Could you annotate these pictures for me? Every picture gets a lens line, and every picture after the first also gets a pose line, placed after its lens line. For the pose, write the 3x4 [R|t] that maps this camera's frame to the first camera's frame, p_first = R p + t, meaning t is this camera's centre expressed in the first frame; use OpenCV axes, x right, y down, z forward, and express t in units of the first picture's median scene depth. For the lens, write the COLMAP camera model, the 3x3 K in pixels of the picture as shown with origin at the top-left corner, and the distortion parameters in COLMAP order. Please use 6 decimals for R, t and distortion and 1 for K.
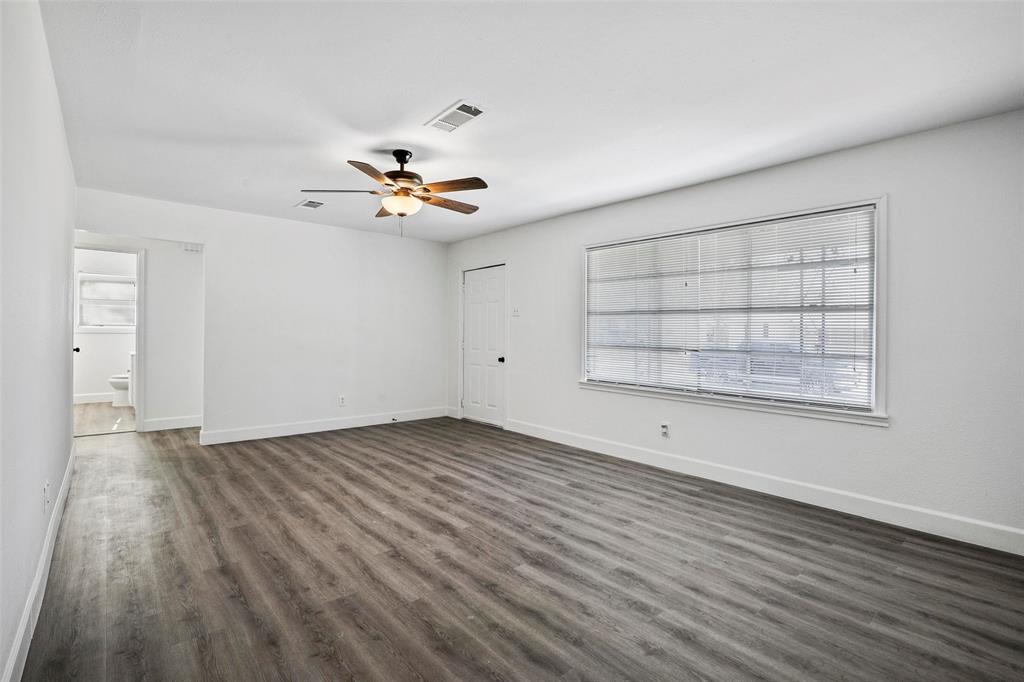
lens RADIAL K [[466.1, 0, 512.0], [0, 466.1, 341.0], [0, 0, 1]] dist [-0.014646, 0.000096]
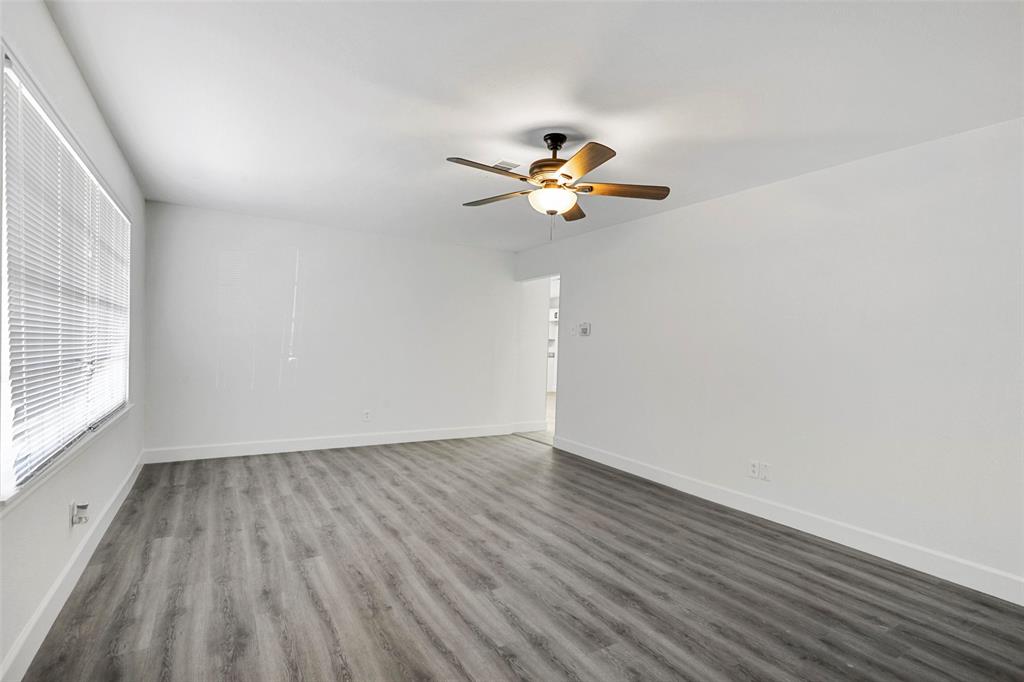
lens RADIAL K [[466.1, 0, 512.0], [0, 466.1, 341.0], [0, 0, 1]] dist [-0.014646, 0.000096]
pose [[-0.982962, -0.040690, 0.179248, -0.326170], [-0.040239, 0.999171, 0.006148, -0.043182], [-0.179350, -0.001169, -0.983785, 1.830983]]
